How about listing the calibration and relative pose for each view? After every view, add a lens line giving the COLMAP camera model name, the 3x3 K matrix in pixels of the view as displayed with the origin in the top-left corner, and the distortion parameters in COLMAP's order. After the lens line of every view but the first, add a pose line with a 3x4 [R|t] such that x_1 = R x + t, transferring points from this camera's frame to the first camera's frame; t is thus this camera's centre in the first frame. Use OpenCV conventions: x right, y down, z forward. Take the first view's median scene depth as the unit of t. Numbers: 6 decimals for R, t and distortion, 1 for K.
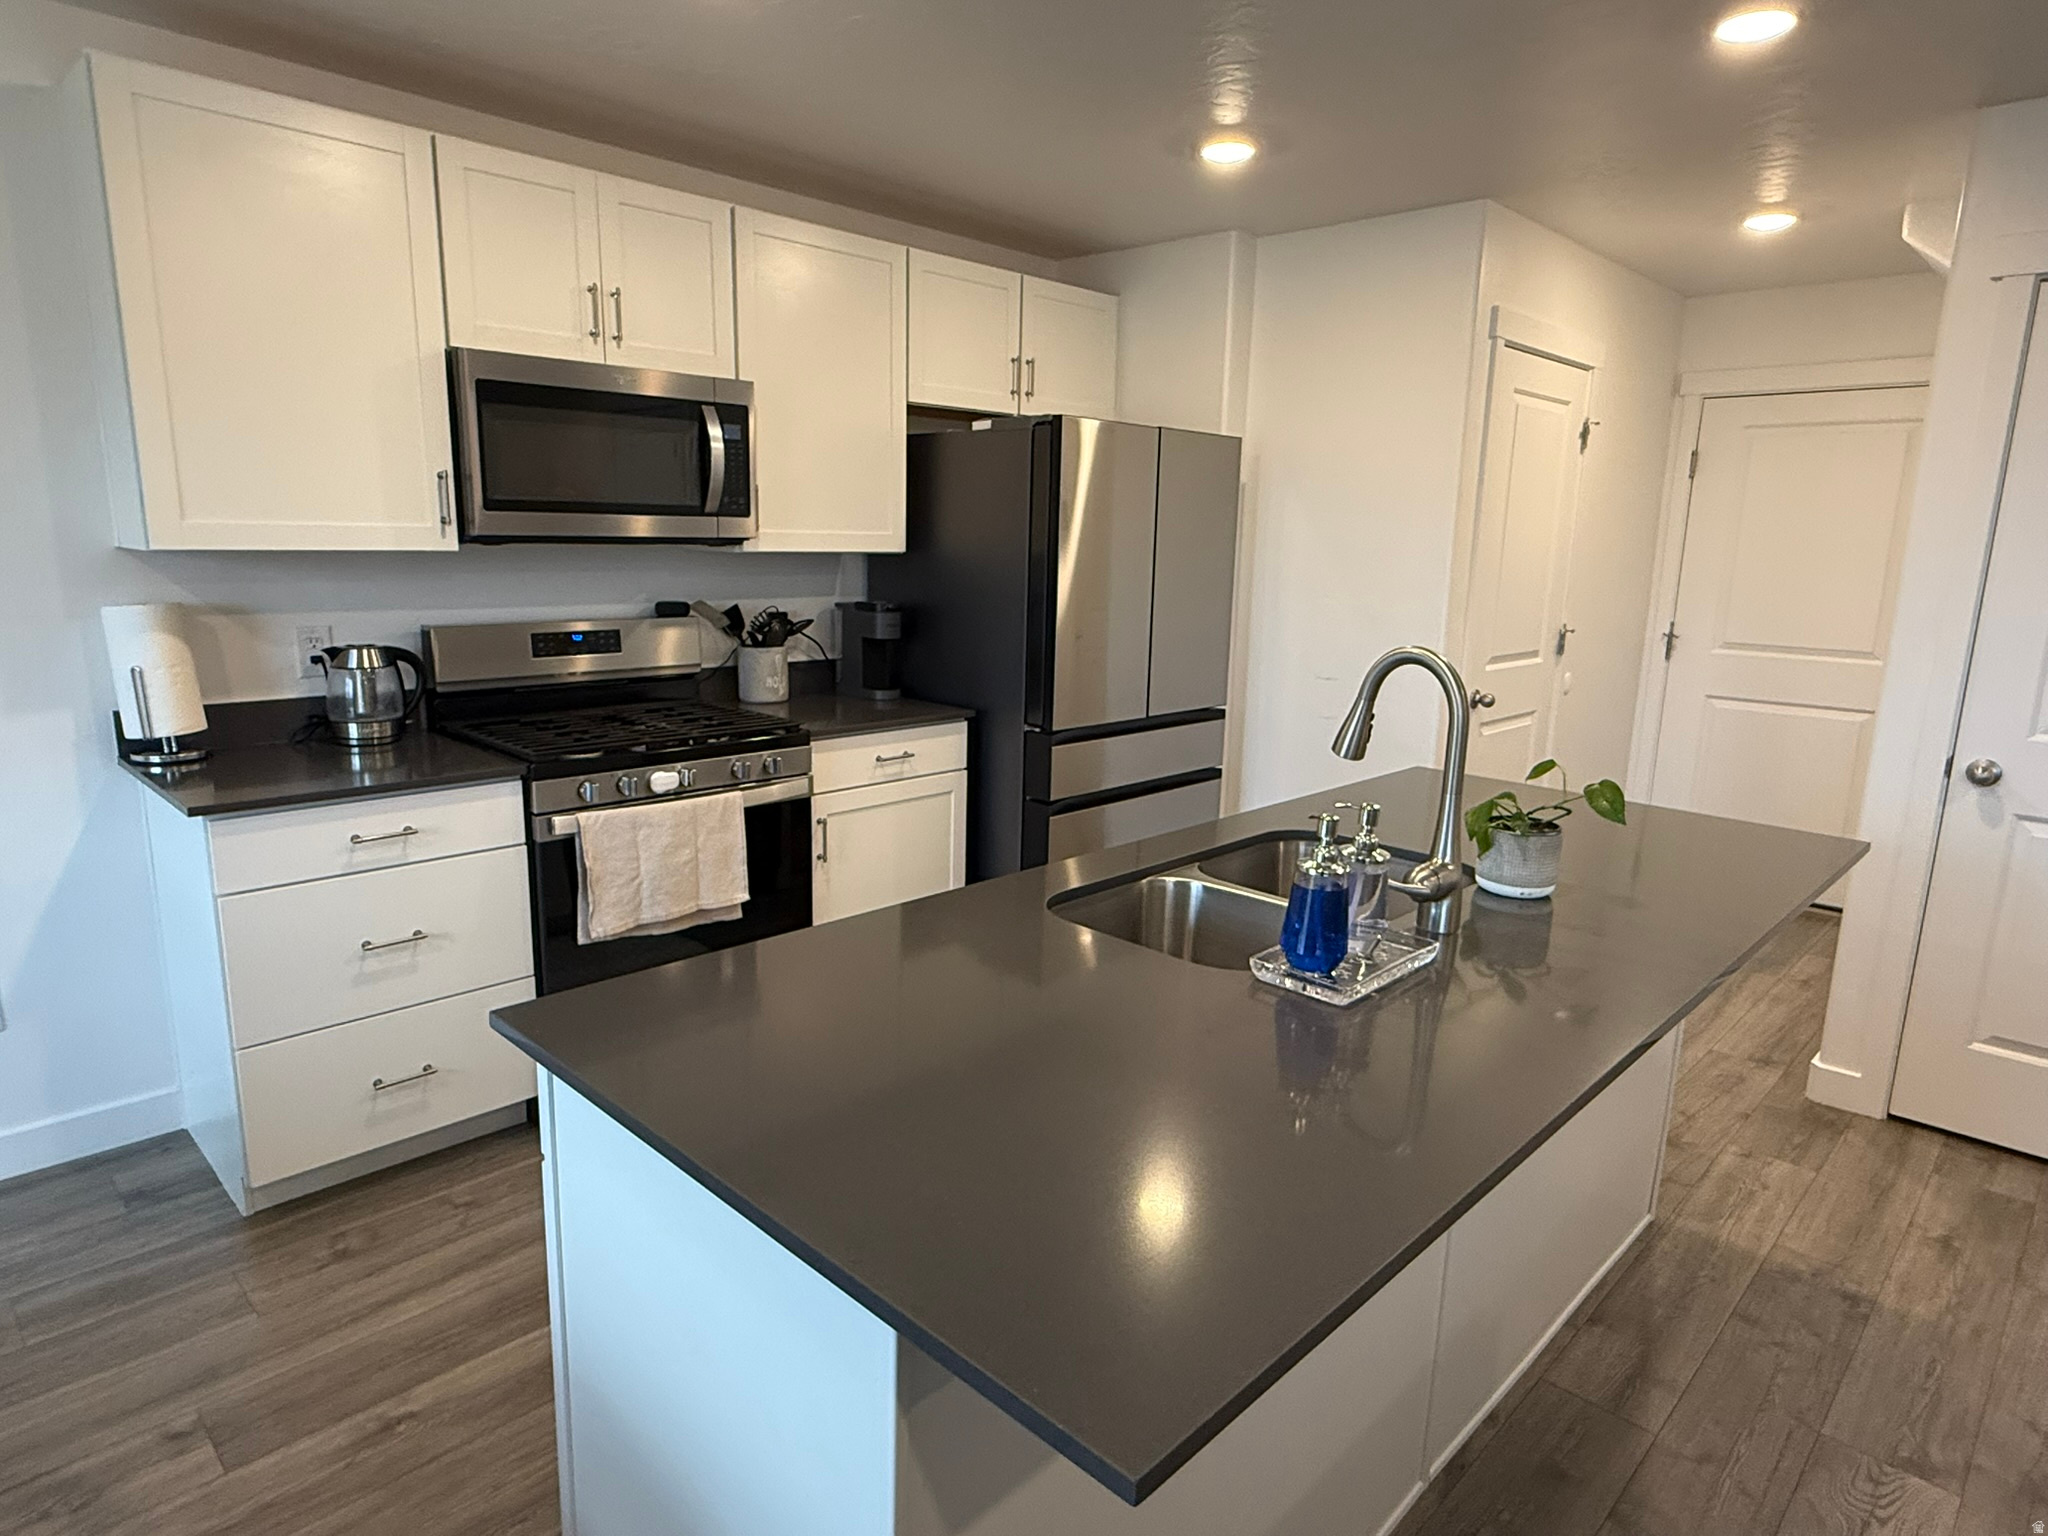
lens RADIAL K [[1170.5, 0, 1018.6], [0, 1170.5, 767.8], [0, 0, 1]] dist [0.006169, 0.000236]
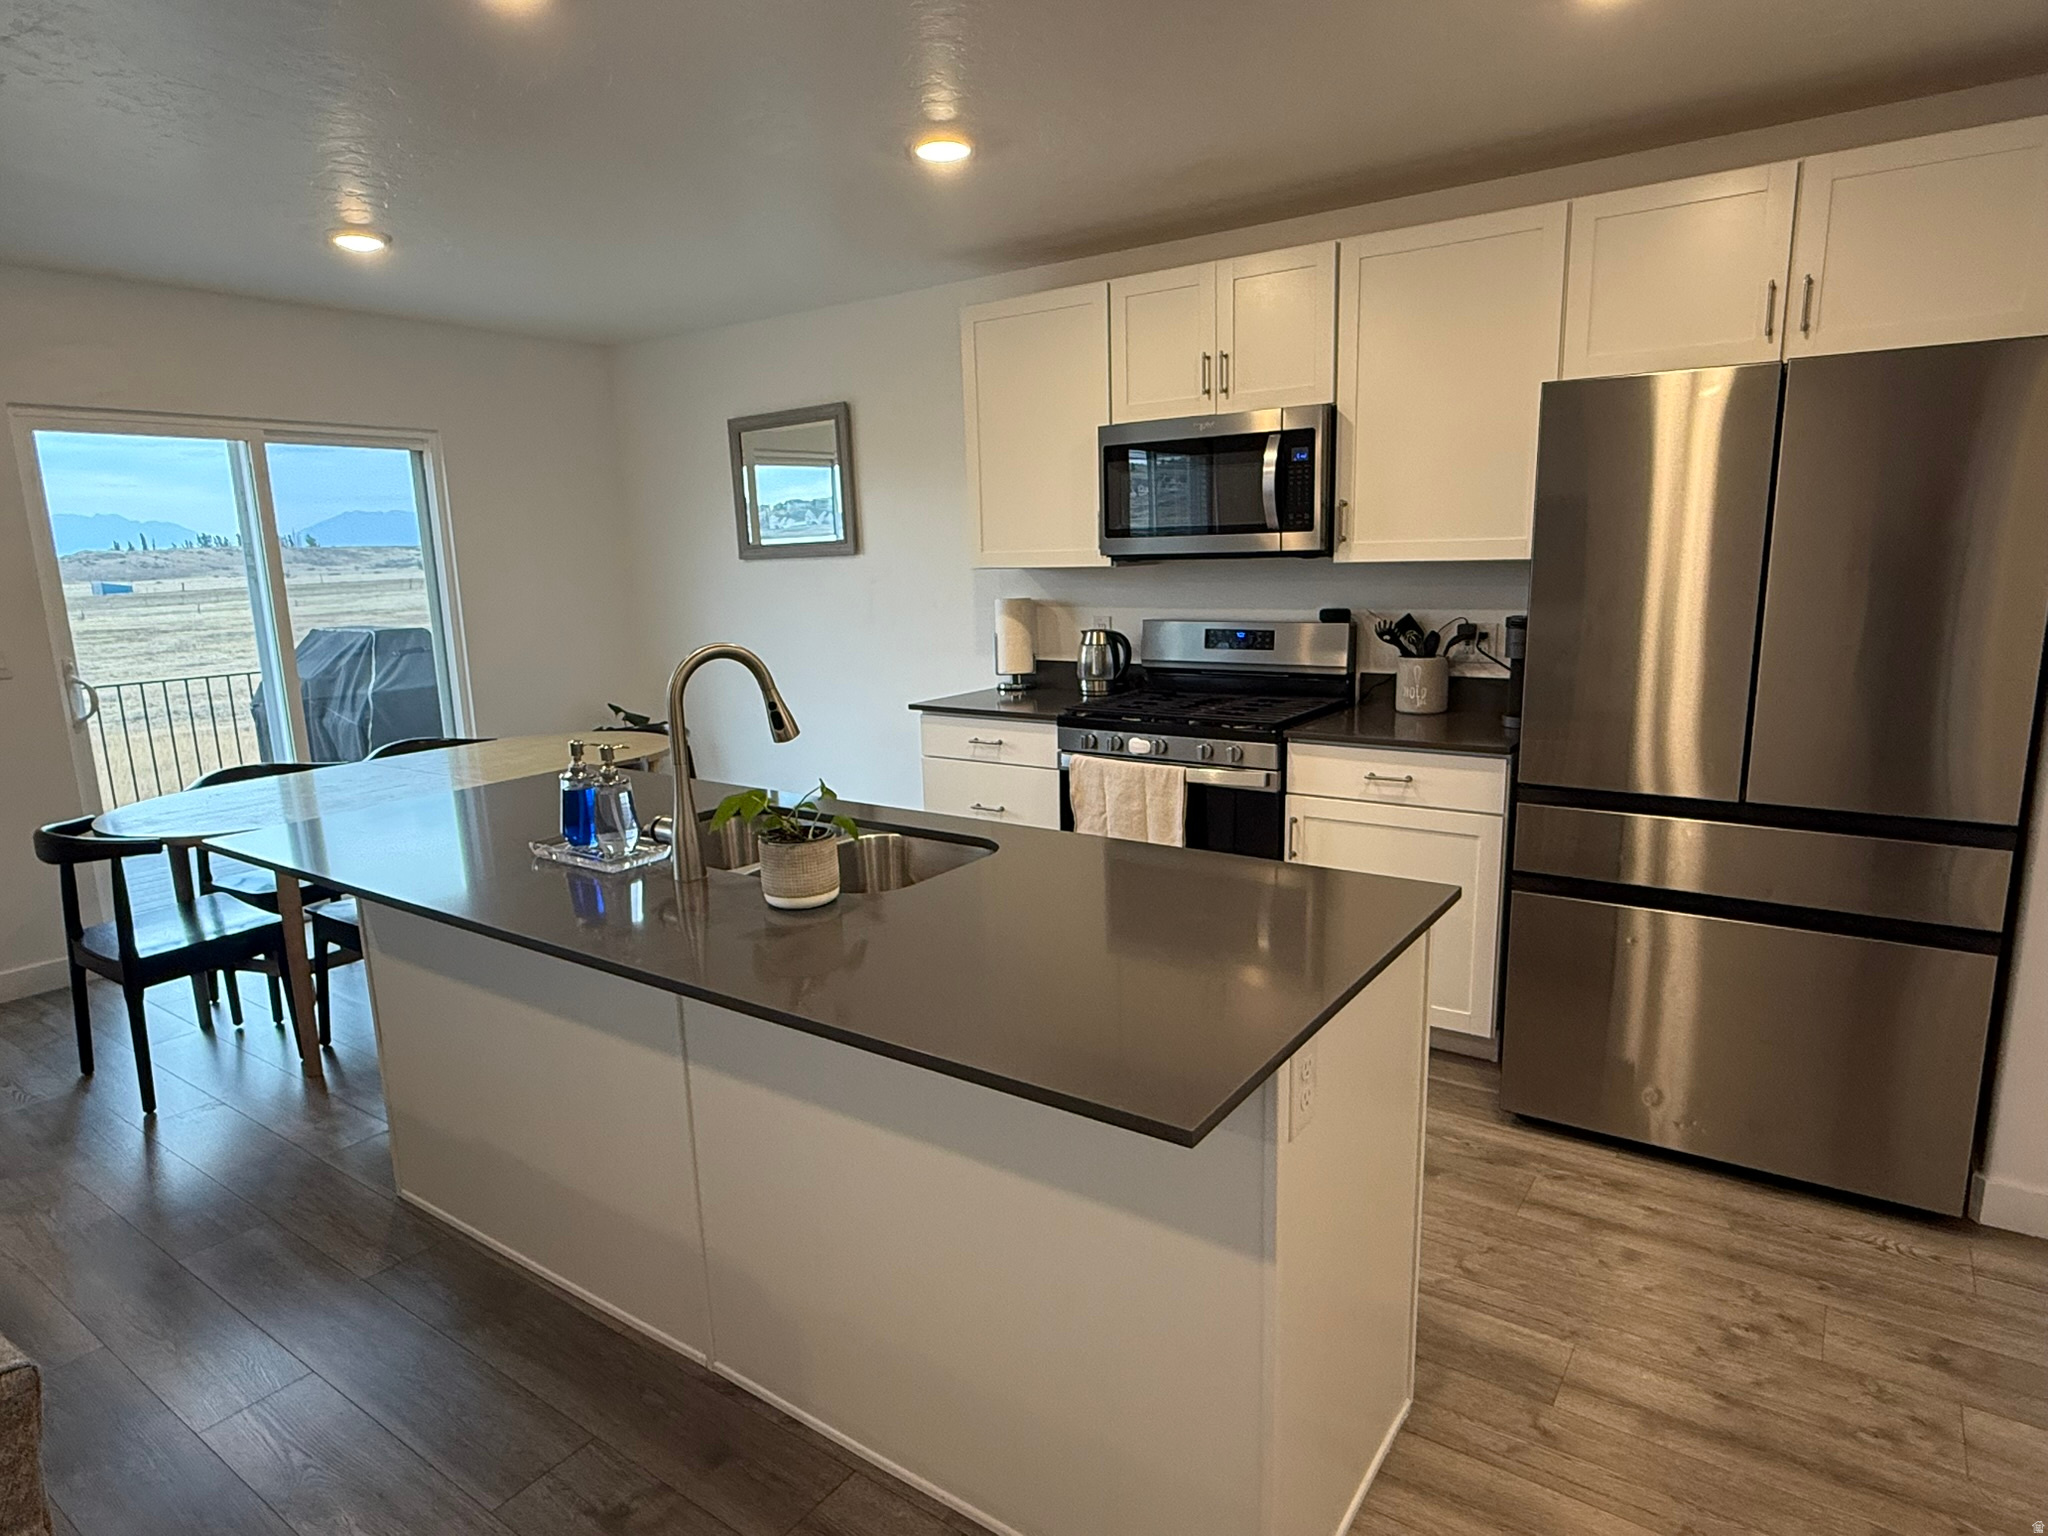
lens RADIAL K [[1170.5, 0, 1027.0], [0, 1170.5, 777.6], [0, 0, 1]] dist [0.006169, 0.000236]
pose [[0.176060, 0.163981, -0.970625, 0.858441], [-0.167643, 0.976618, 0.134585, -0.099028], [0.969999, 0.139023, 0.199433, 0.596099]]
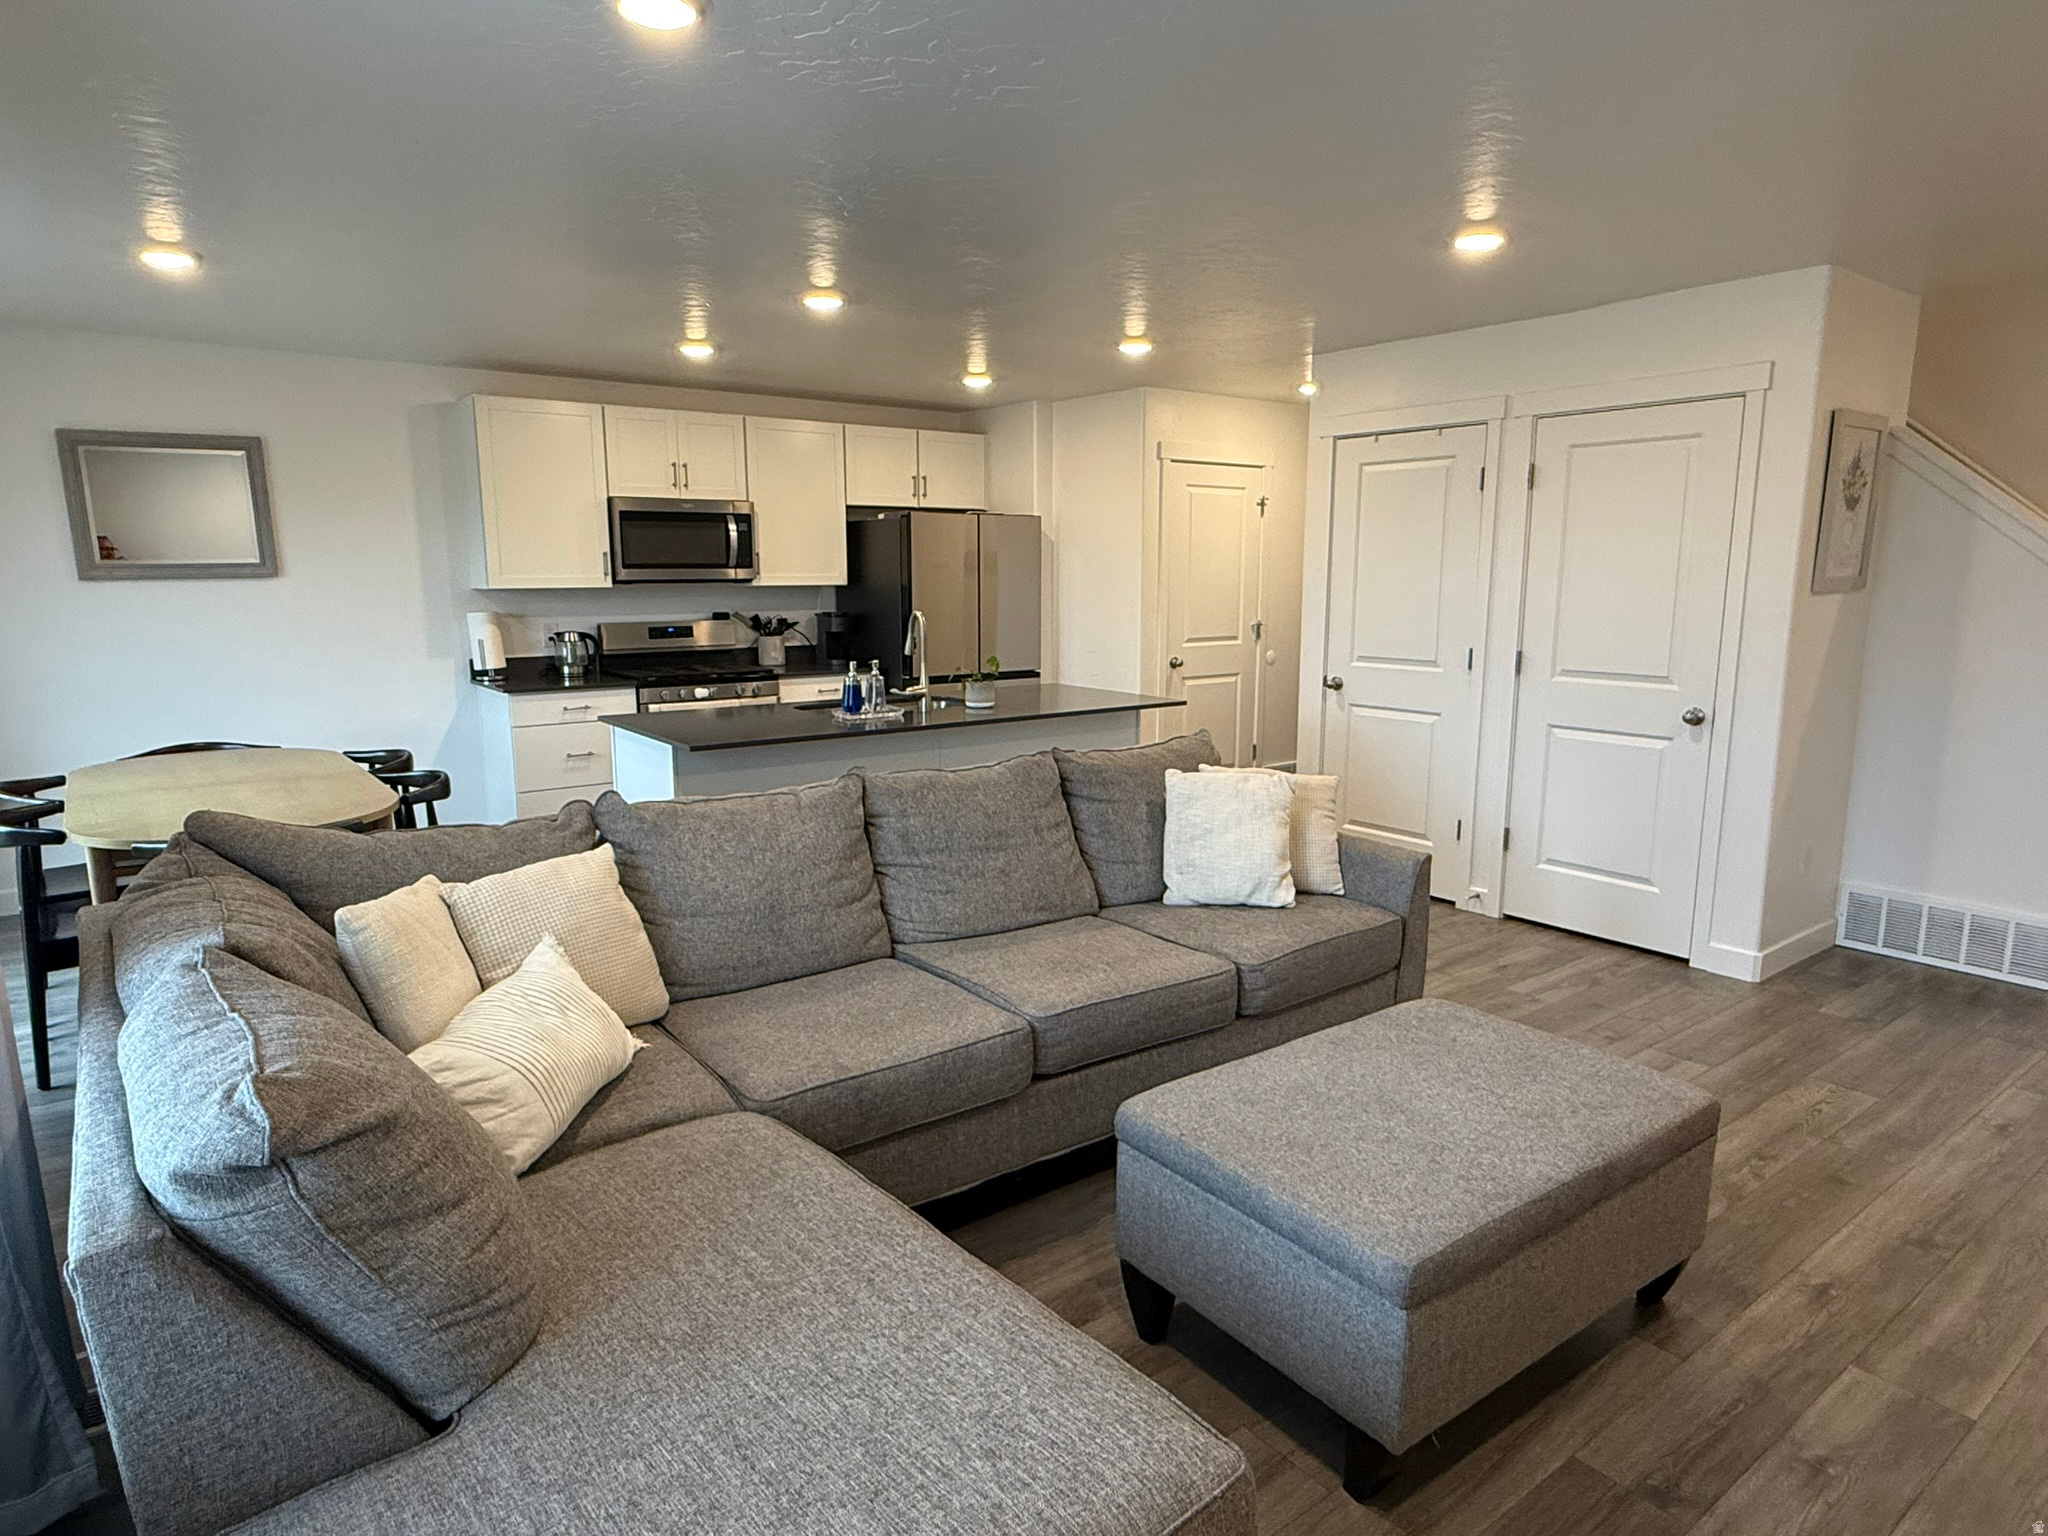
lens RADIAL K [[1170.5, 0, 1027.0], [0, 1170.5, 772.0], [0, 0, 1]] dist [0.006169, 0.000236]
pose [[0.989046, 0.001213, -0.147603, 0.563932], [-0.005883, 0.999496, -0.031210, 0.206292], [0.147491, 0.031737, 0.988554, -0.956642]]
